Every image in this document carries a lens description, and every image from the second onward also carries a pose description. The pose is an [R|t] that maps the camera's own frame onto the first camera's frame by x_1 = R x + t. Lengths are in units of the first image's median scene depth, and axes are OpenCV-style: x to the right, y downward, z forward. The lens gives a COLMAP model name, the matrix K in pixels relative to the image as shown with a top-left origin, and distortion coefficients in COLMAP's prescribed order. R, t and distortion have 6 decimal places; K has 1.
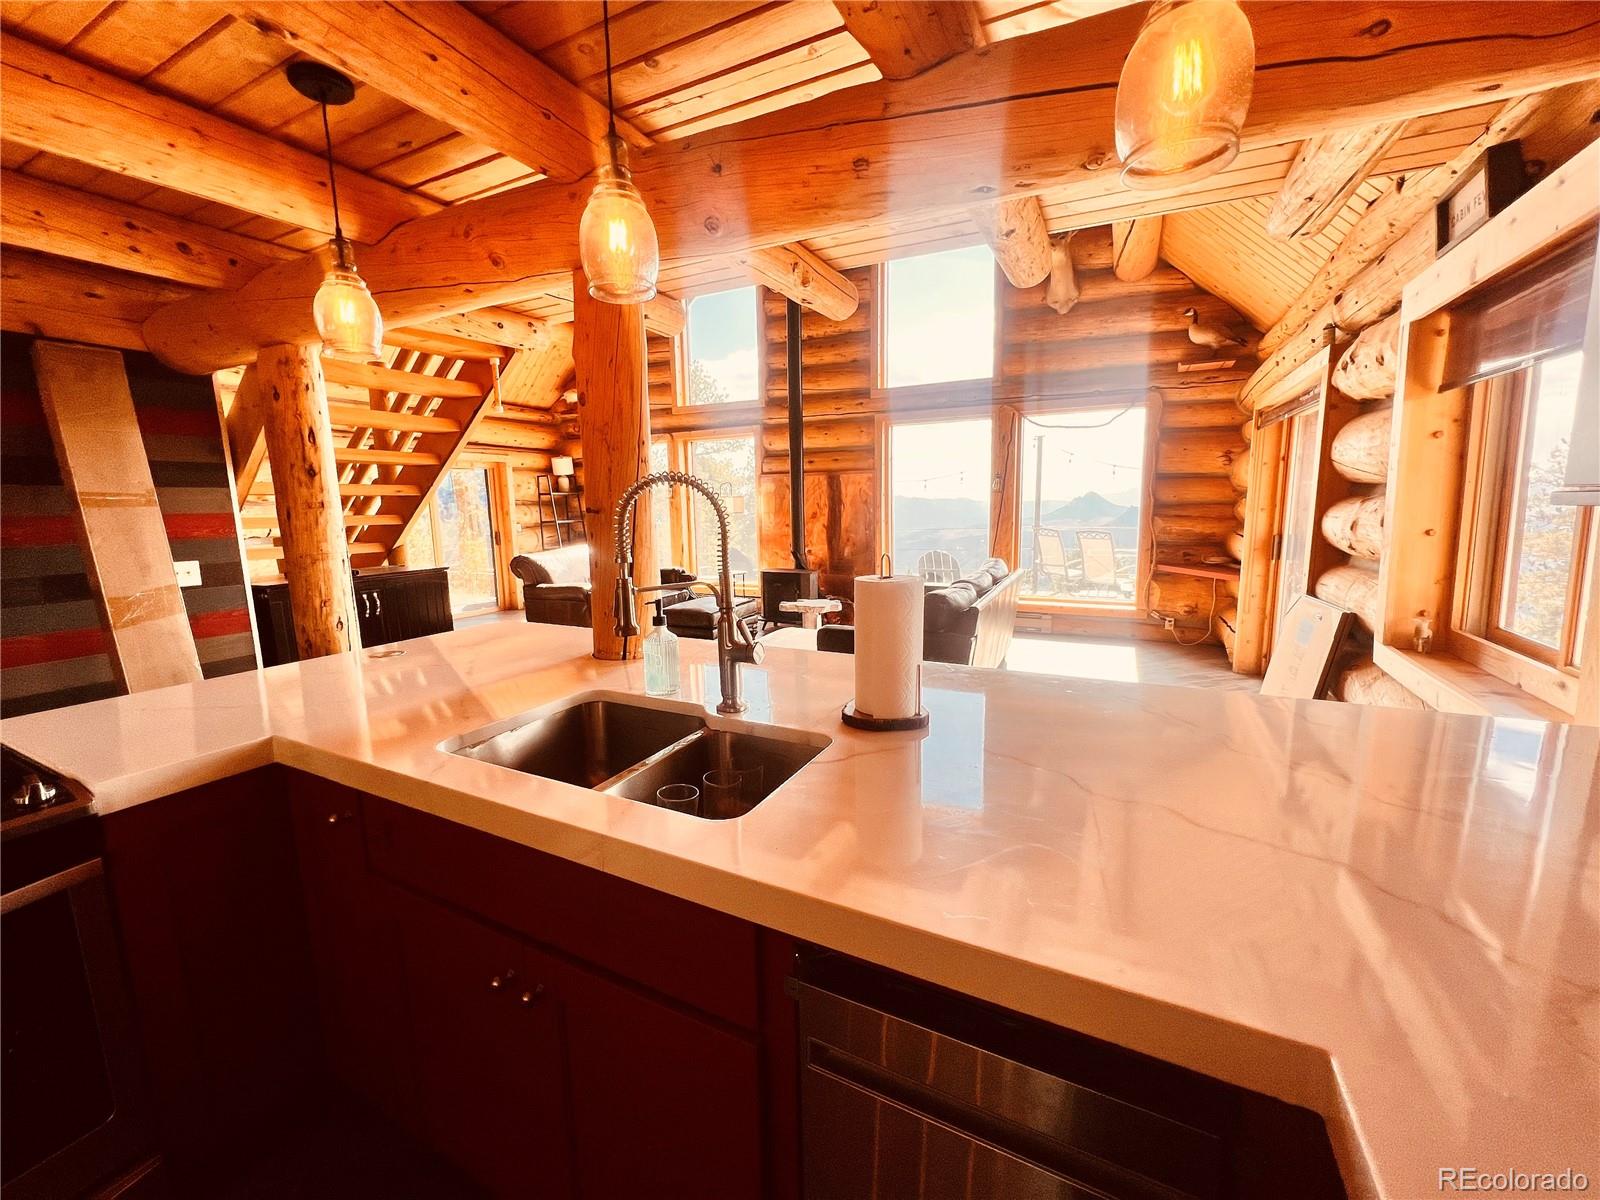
lens RADIAL K [[638.4, 0, 795.2], [0, 638.4, 597.3], [0, 0, 1]] dist [-0.000378, 0.000160]
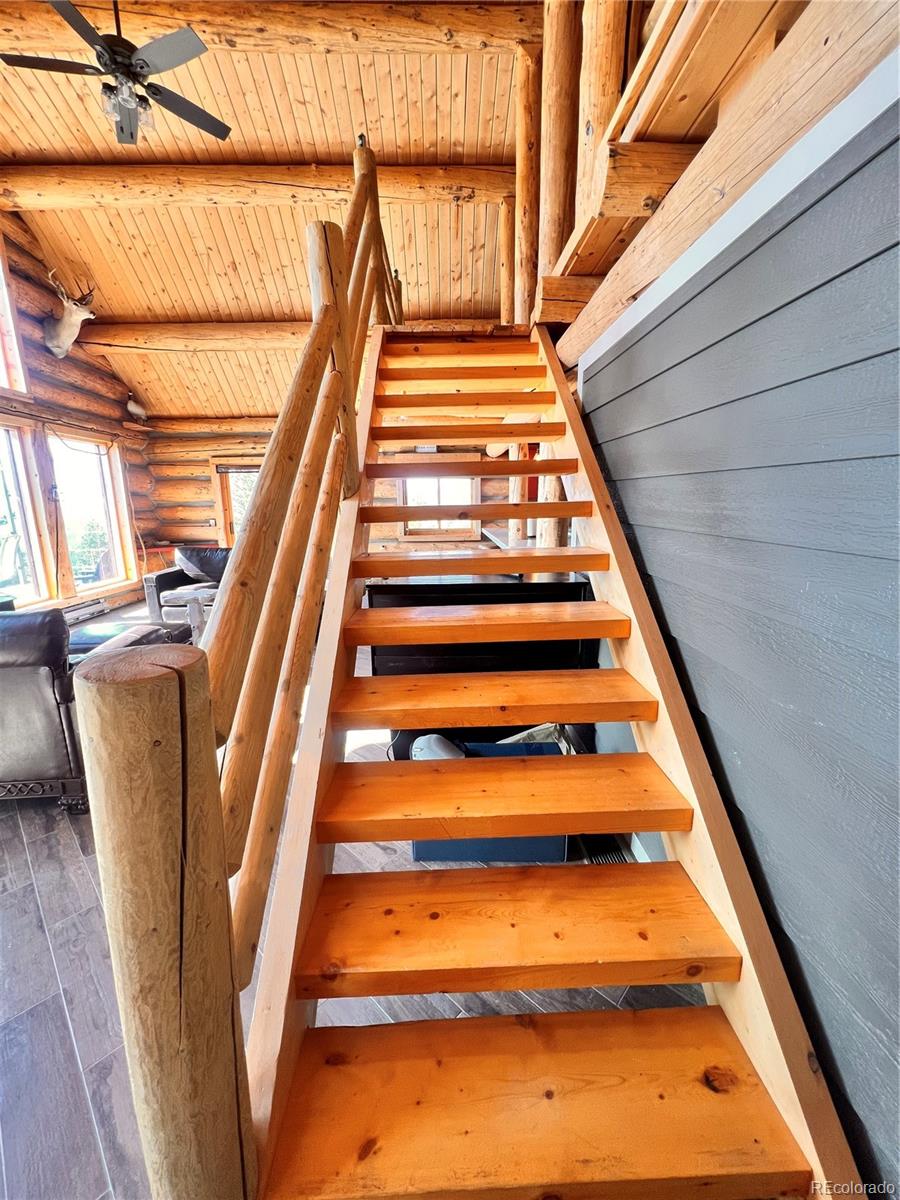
lens RADIAL K [[479.8, 0, 452.1], [0, 479.8, 596.8], [0, 0, 1]] dist [-0.002484, 0.000351]
pose [[-0.481511, -0.146886, 0.864044, -0.707553], [0.154882, 0.956080, 0.248844, -0.097234], [-0.862646, 0.253646, -0.437613, 0.744086]]
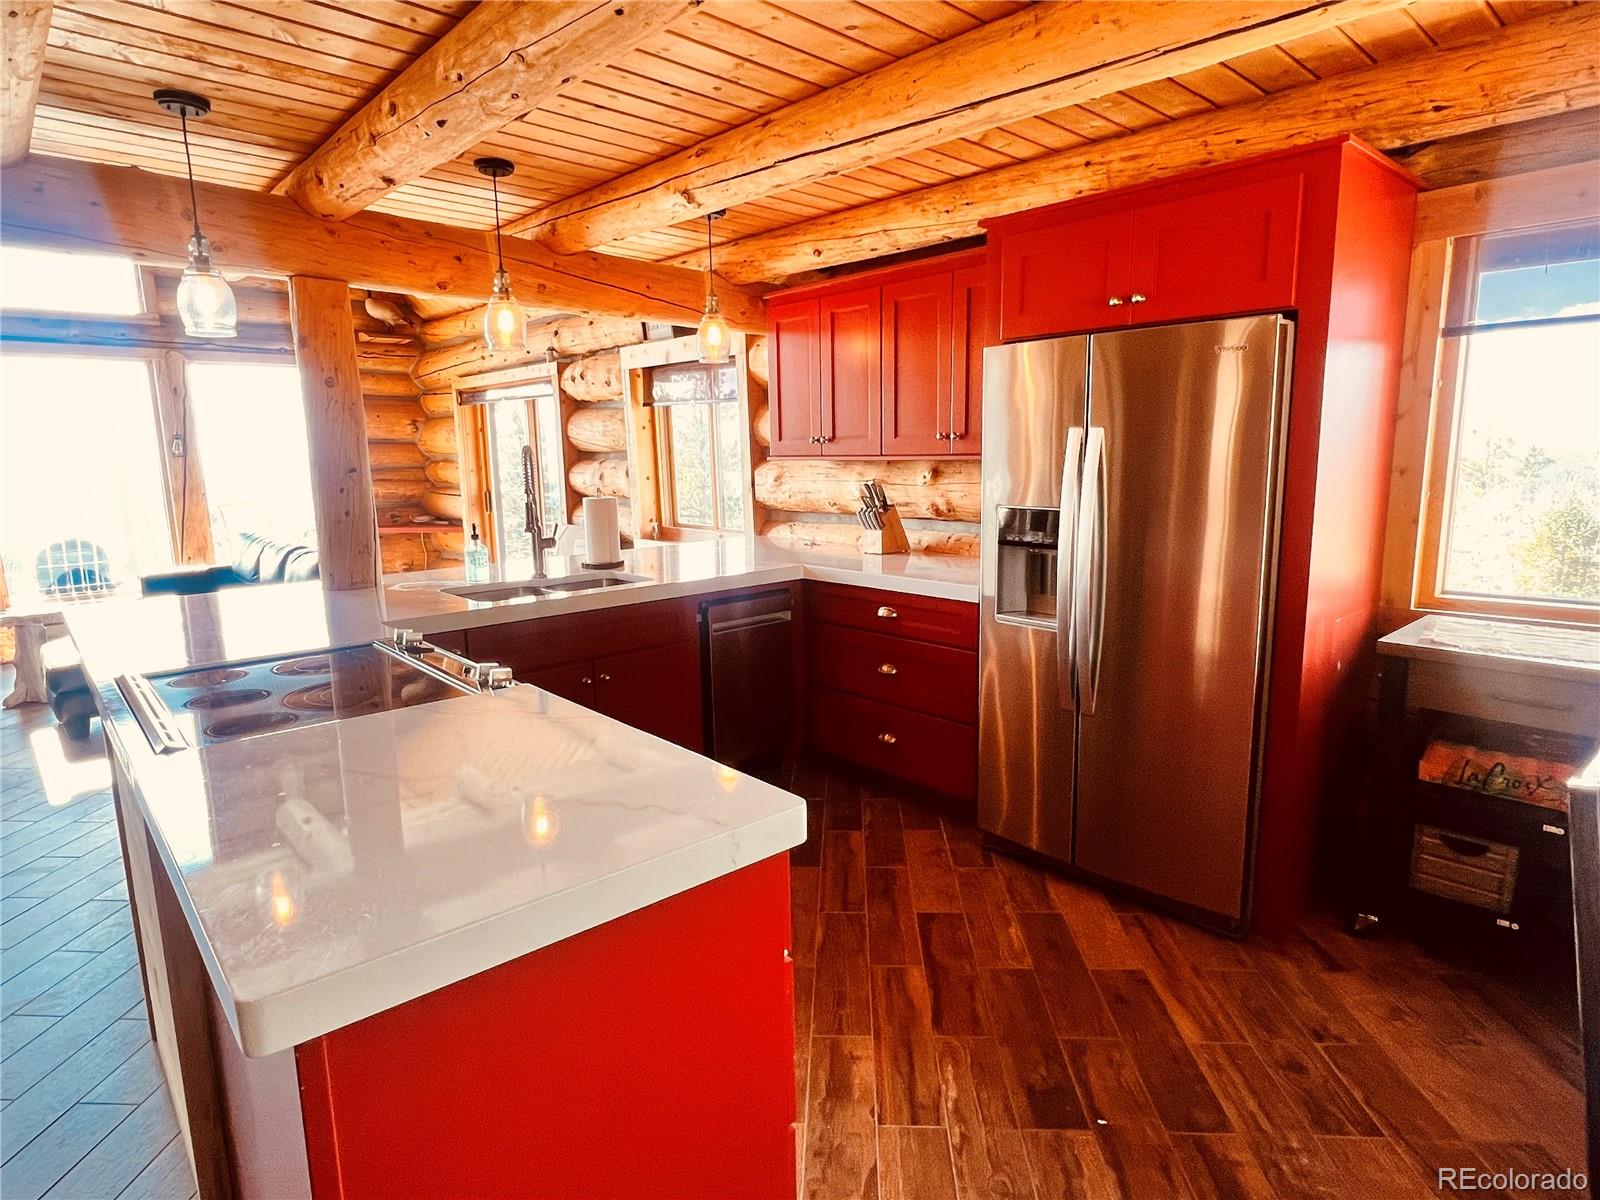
lens RADIAL K [[888.3, 0, 784.8], [0, 888.3, 602.4], [0, 0, 1]] dist [-0.000066, -0.000890]
pose [[0.367552, -0.148202, 0.918119, -0.429737], [0.149623, 0.983784, 0.098903, 0.020216], [-0.917888, 0.101019, 0.383766, -0.117148]]
